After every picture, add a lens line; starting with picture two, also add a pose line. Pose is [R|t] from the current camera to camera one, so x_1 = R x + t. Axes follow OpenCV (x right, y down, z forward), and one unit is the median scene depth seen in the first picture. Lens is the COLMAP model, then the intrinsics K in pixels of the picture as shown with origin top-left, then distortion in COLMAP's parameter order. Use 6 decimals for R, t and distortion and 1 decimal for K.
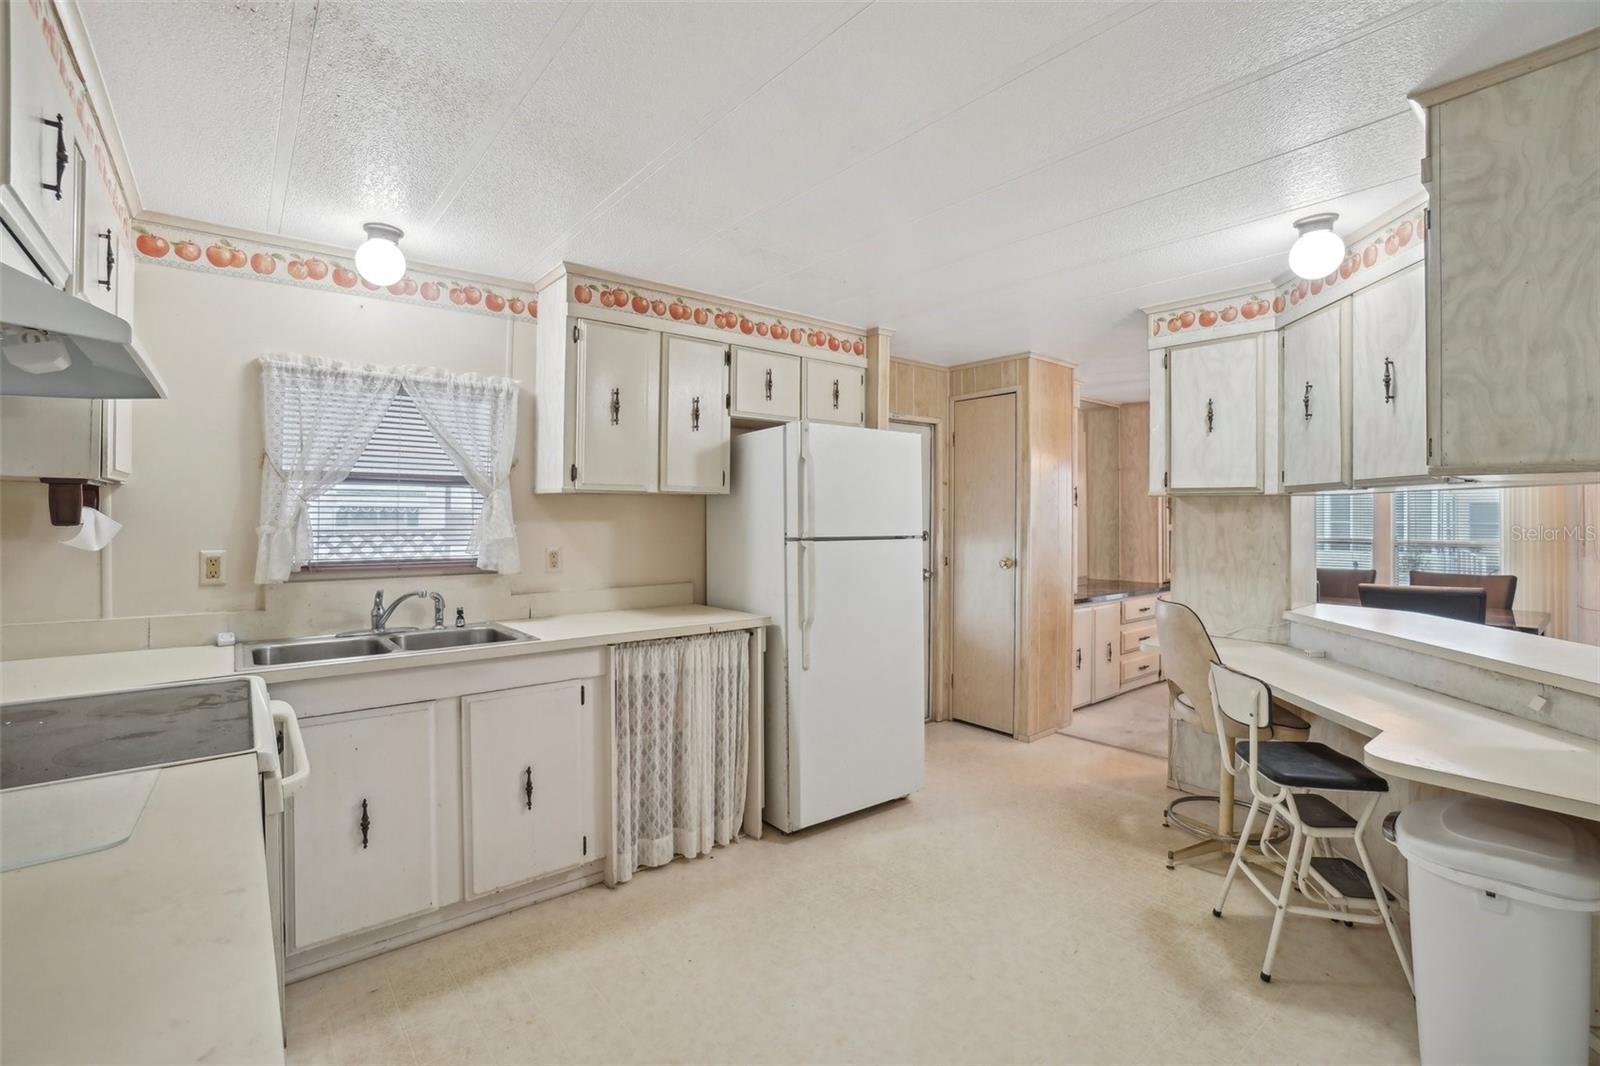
lens RADIAL K [[728.6, 0, 811.9], [0, 728.6, 519.0], [0, 0, 1]] dist [-0.050131, 0.017268]
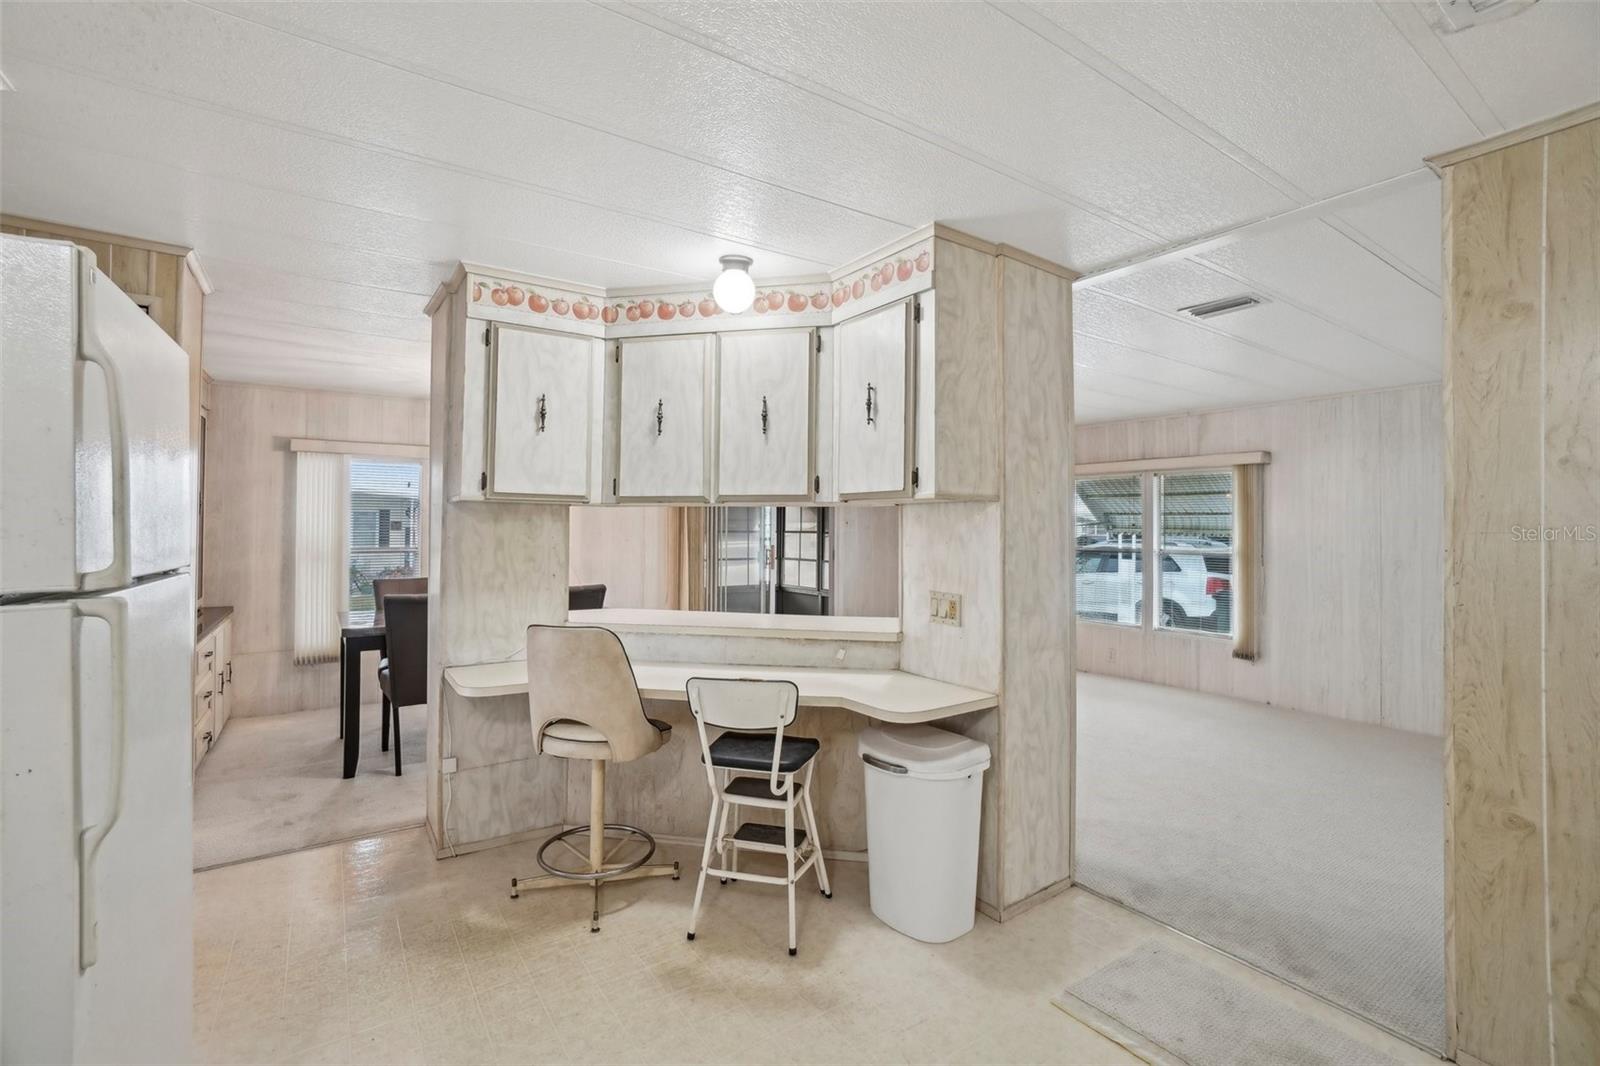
lens RADIAL K [[728.6, 0, 737.5], [0, 728.6, 528.4], [0, 0, 1]] dist [-0.050131, 0.017268]
pose [[0.099403, -0.001239, 0.995046, -0.309547], [-0.000017, 0.999999, 0.001246, -0.001748], [-0.995047, -0.000141, 0.099403, 0.653984]]
